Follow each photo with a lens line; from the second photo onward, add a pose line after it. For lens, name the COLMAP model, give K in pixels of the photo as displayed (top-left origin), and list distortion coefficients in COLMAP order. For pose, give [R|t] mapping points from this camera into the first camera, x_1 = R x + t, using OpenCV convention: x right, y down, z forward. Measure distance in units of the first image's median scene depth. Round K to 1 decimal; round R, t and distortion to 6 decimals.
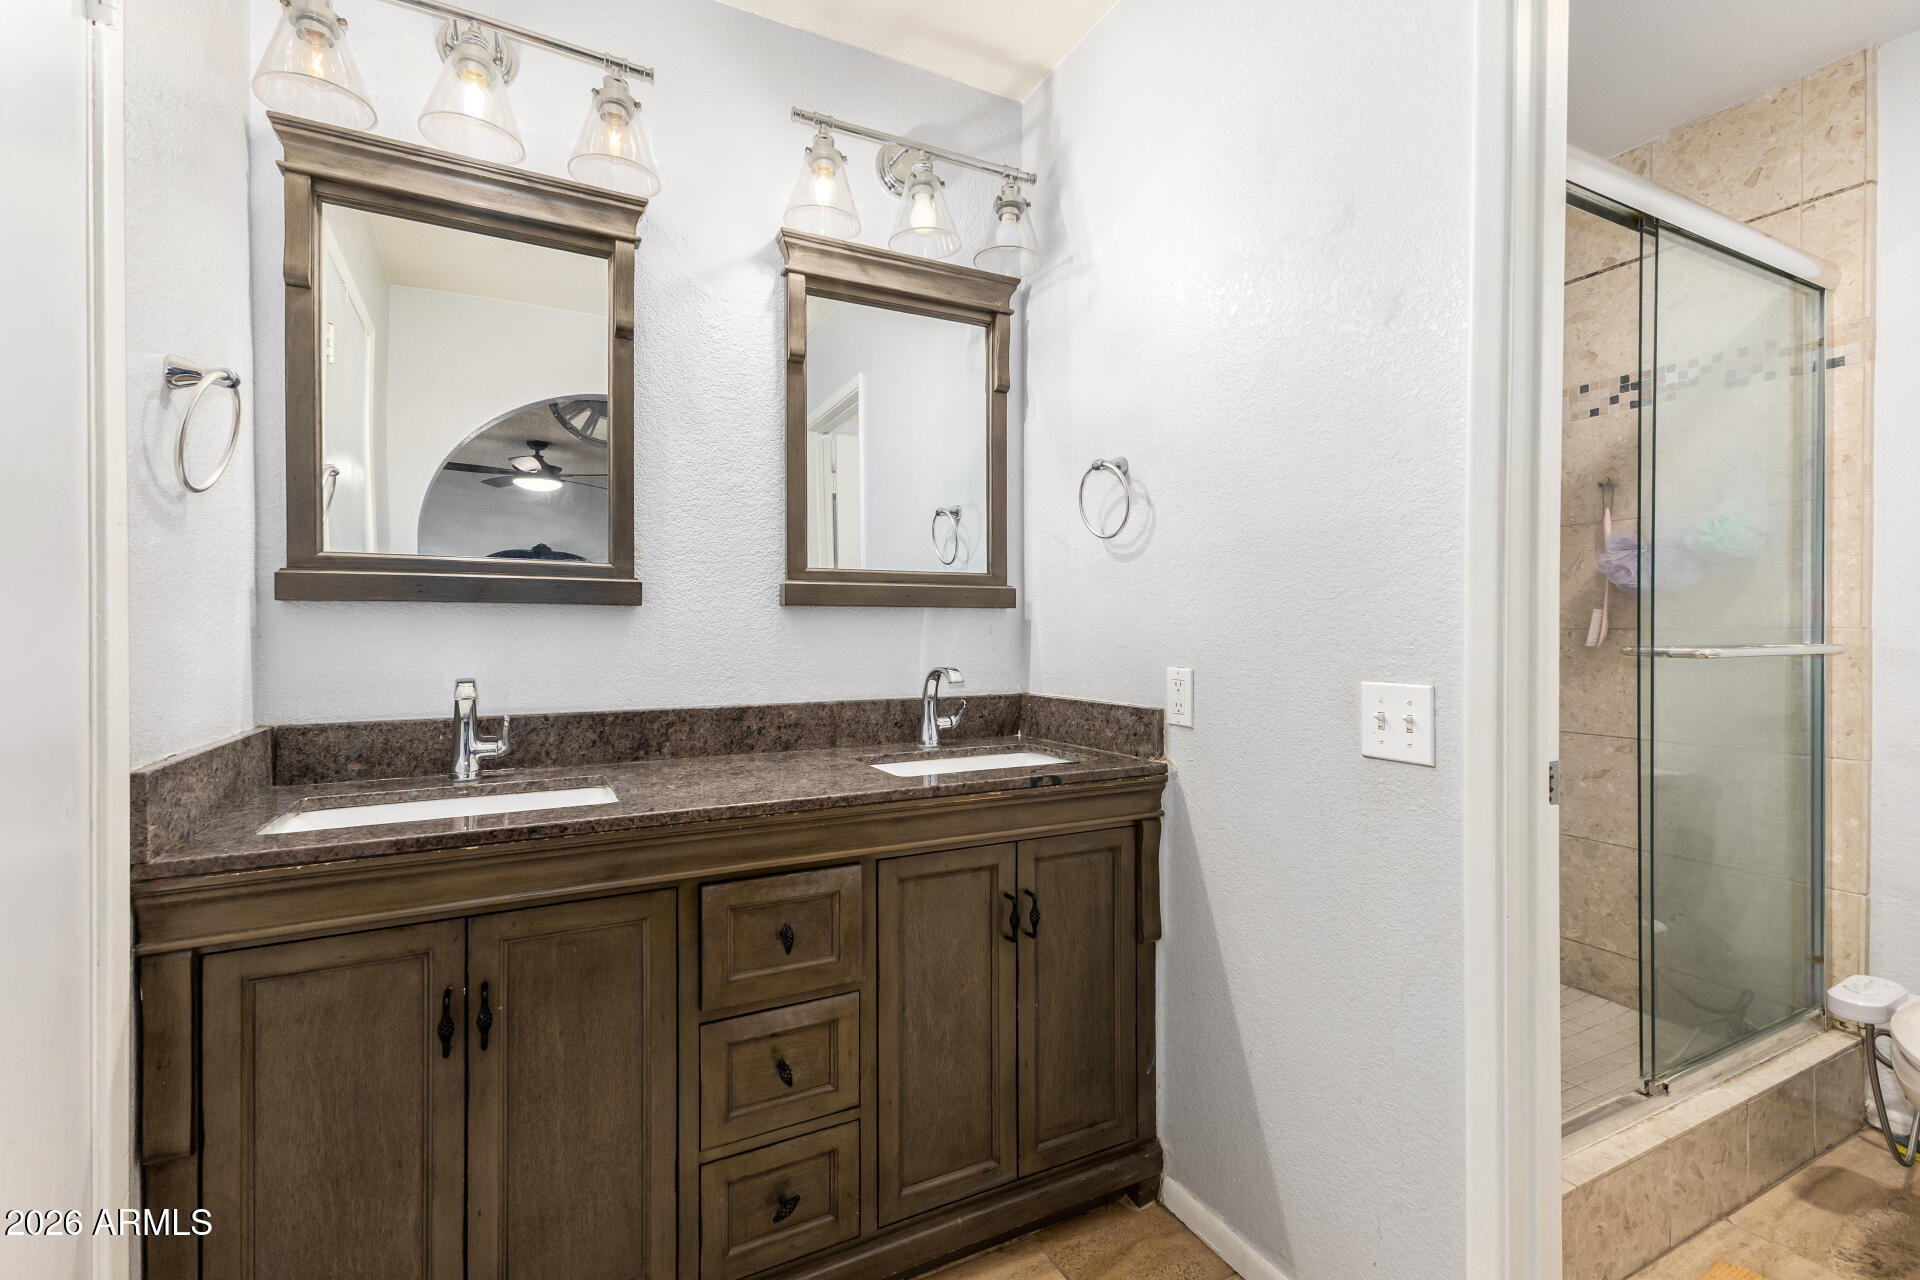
lens RADIAL K [[829.6, 0, 986.3], [0, 829.6, 638.1], [0, 0, 1]] dist [0.014950, 0.000012]
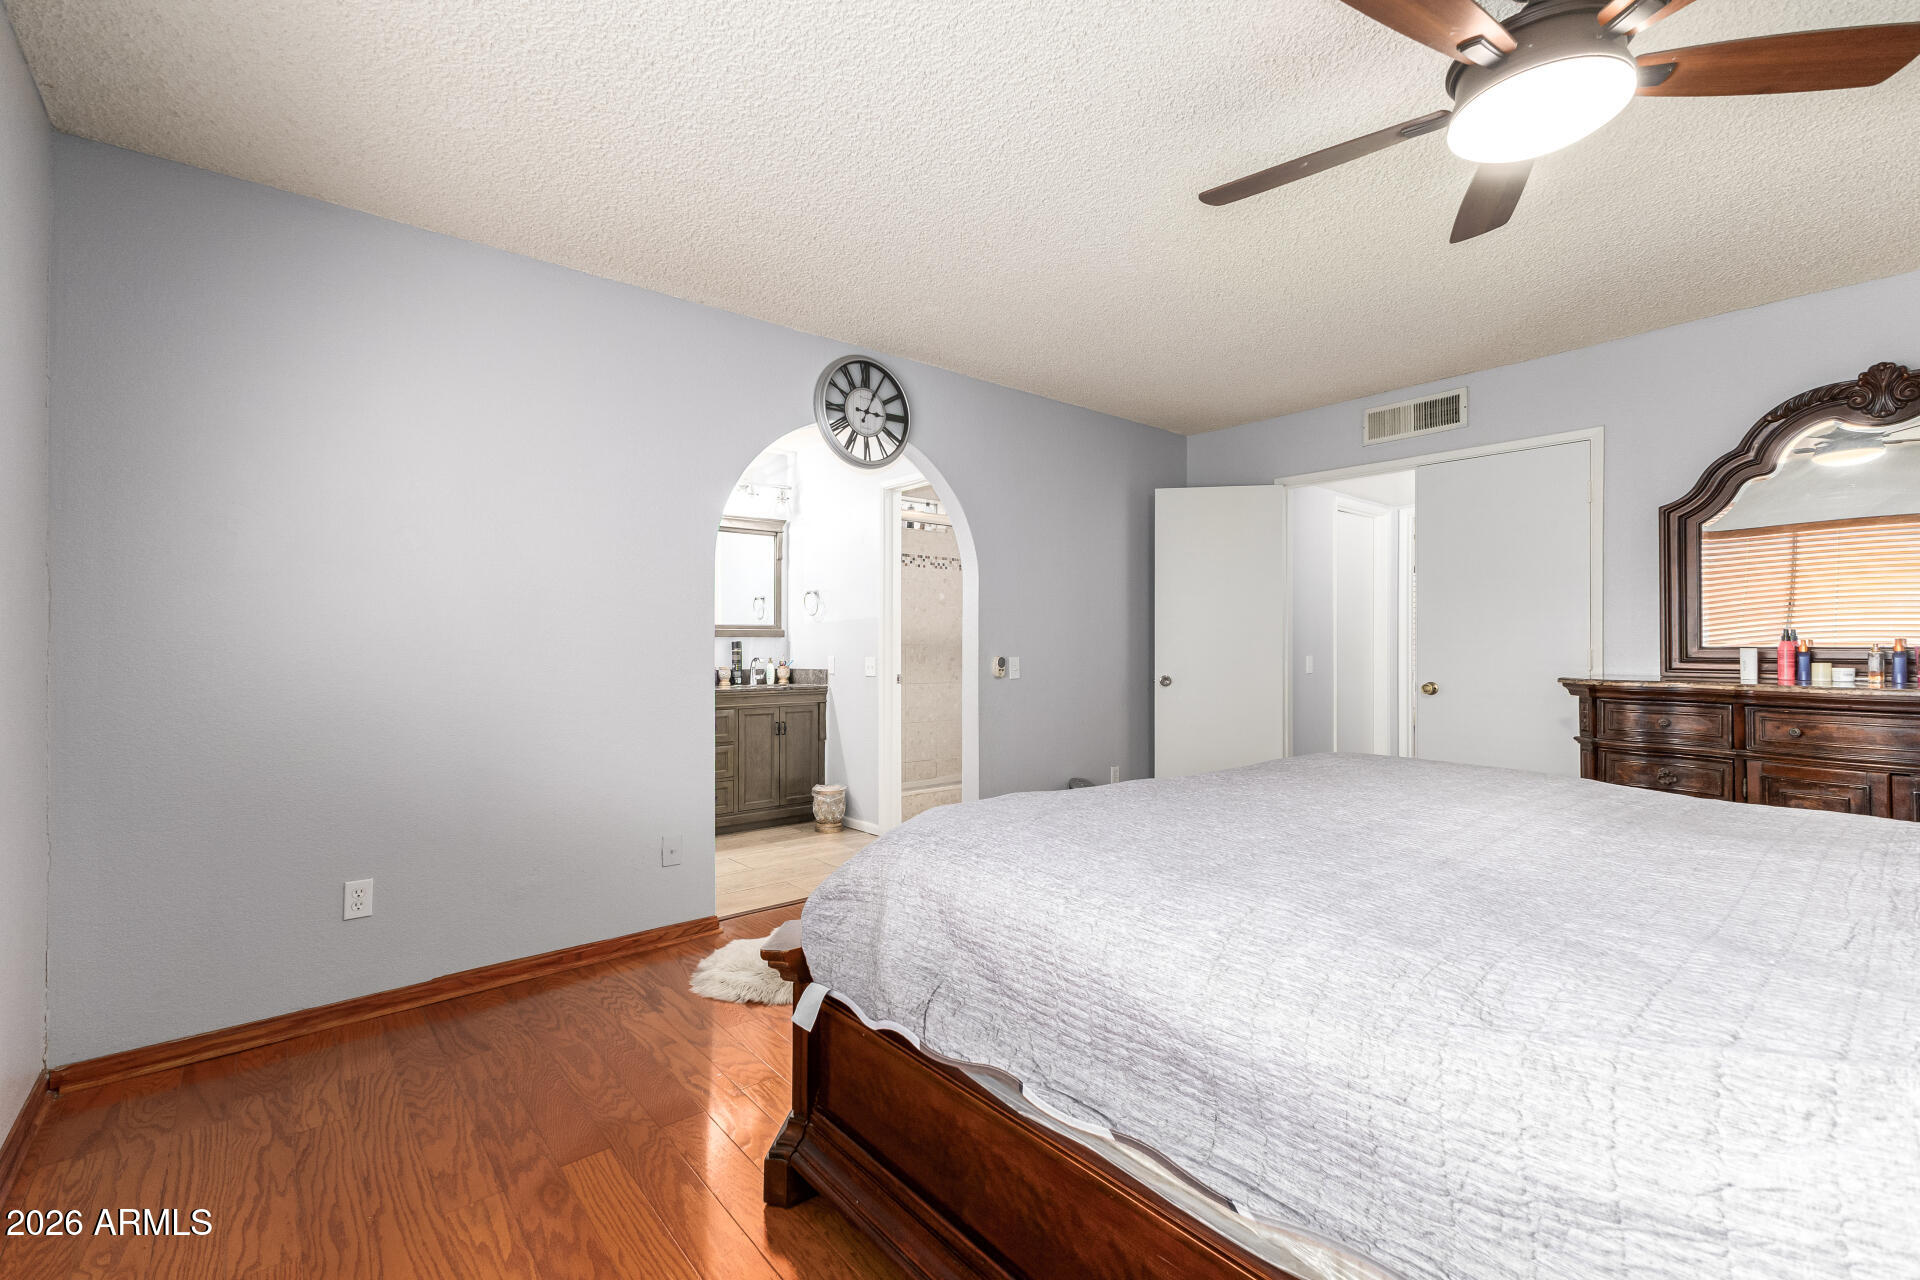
lens RADIAL K [[829.6, 0, 986.3], [0, 829.6, 638.1], [0, 0, 1]] dist [0.014950, 0.000012]
pose [[0.976407, 0.001986, 0.215930, 0.115493], [0.002092, 0.999824, -0.018653, 0.024280], [-0.215929, 0.018665, 0.976231, -2.288219]]
